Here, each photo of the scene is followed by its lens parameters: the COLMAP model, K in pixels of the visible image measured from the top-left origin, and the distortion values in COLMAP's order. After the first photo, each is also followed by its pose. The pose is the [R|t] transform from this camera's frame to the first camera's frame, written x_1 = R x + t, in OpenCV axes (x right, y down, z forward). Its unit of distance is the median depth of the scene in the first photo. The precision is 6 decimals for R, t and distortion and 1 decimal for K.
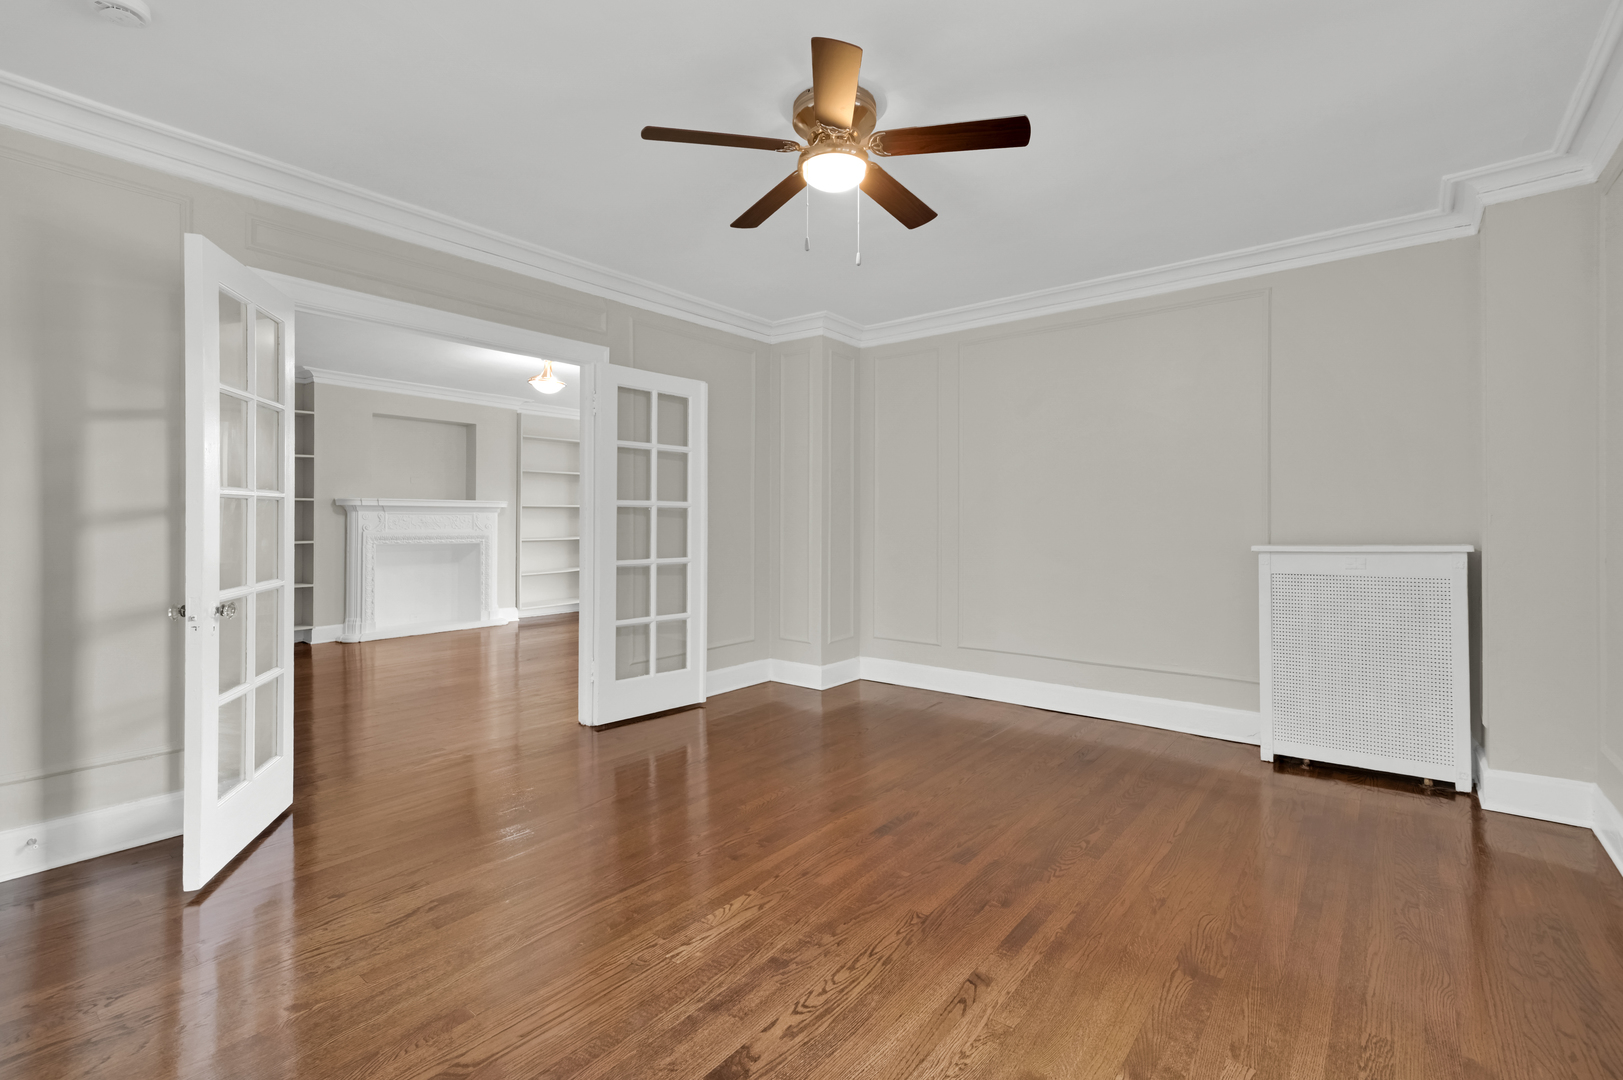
lens RADIAL K [[730.0, 0, 783.4], [0, 730.0, 524.2], [0, 0, 1]] dist [0.027795, 0.000045]
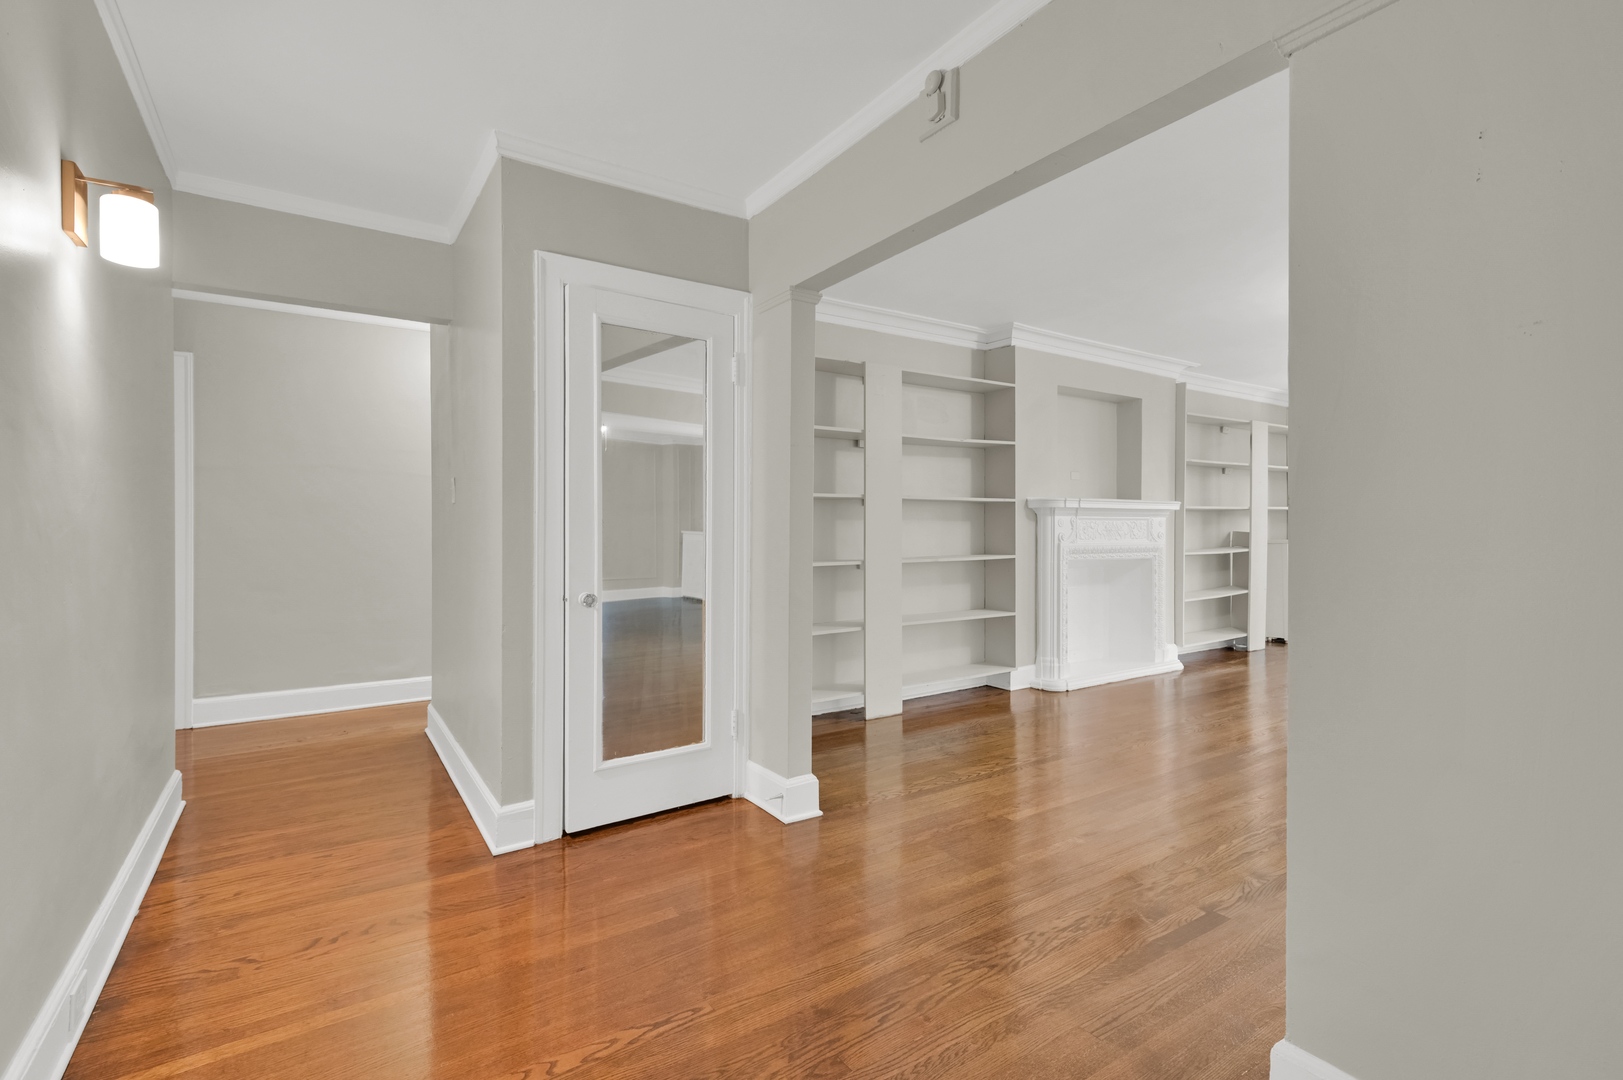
lens RADIAL K [[704.8, 0, 811.5], [0, 704.8, 540.0], [0, 0, 1]] dist [0.001084, 0.000049]
pose [[0.951237, -0.001690, -0.308456, -0.524485], [0.004381, 0.999958, 0.008031, 0.000489], [0.308430, -0.008991, 0.951205, 0.212586]]
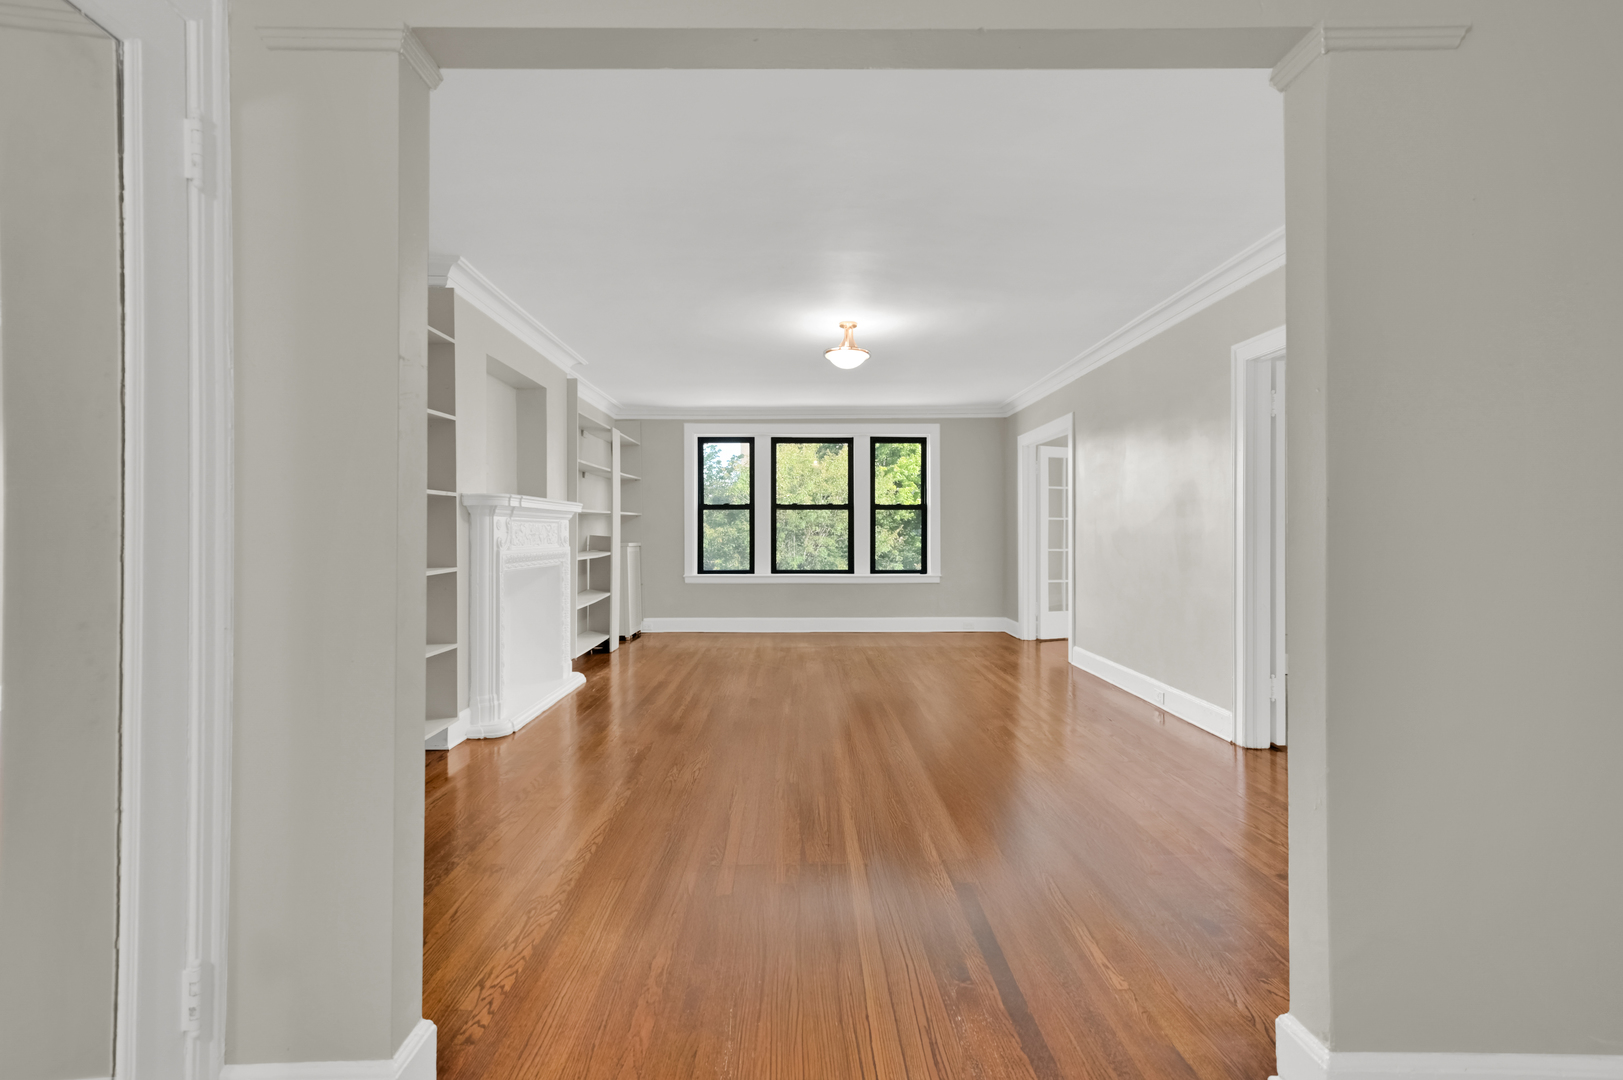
lens RADIAL K [[720.1, 0, 810.0], [0, 720.1, 534.0], [0, 0, 1]] dist [0.003549, -0.000005]
pose [[0.755199, -0.005730, 0.655470, -0.680056], [0.007709, 0.999970, -0.000140, -0.000416], [-0.655450, 0.005158, 0.755221, 0.344696]]
